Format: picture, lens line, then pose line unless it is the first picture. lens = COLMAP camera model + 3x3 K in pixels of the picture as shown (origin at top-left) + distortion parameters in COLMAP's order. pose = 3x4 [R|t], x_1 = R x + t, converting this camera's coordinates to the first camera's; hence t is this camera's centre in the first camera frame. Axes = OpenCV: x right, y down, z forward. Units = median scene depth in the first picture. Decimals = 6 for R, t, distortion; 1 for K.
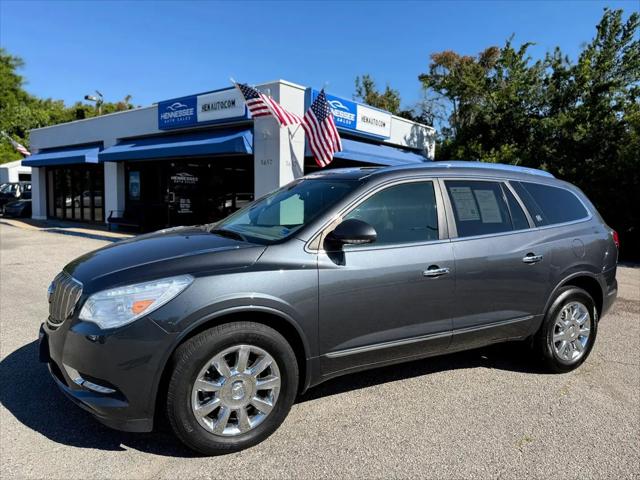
lens RADIAL K [[446.3, 0, 320.0], [0, 446.3, 243.1], [0, 0, 1]] dist [0.049956, -0.066962]
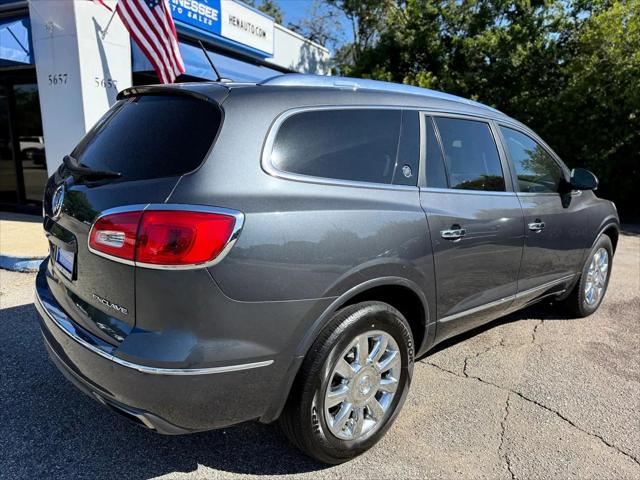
lens RADIAL K [[454.2, 0, 320.0], [0, 454.2, 240.0], [0, 0, 1]] dist [0.002541, -0.000780]
pose [[0.967958, -0.058786, 0.244134, 0.033210], [0.031812, 0.993086, 0.113000, -0.024526], [-0.249089, -0.101613, 0.963135, 0.244340]]
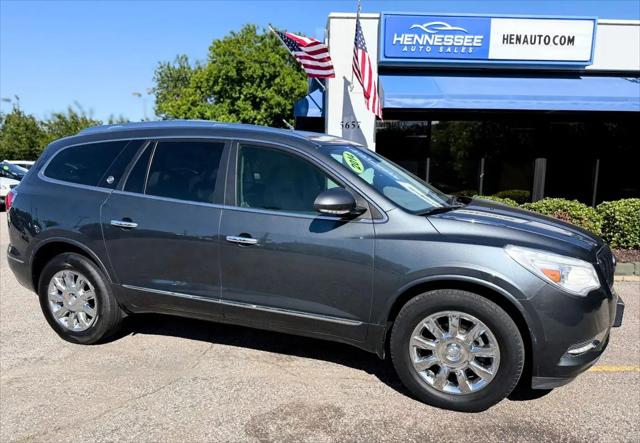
lens RADIAL K [[480.1, 0, 323.1], [0, 480.1, 254.2], [0, 0, 1]] dist [0.048452, -0.068879]
pose [[0.671295, 0.103755, -0.733892, 0.366015], [-0.062740, 0.994554, 0.083218, -0.018616], [0.738530, -0.009819, 0.674149, 0.296965]]
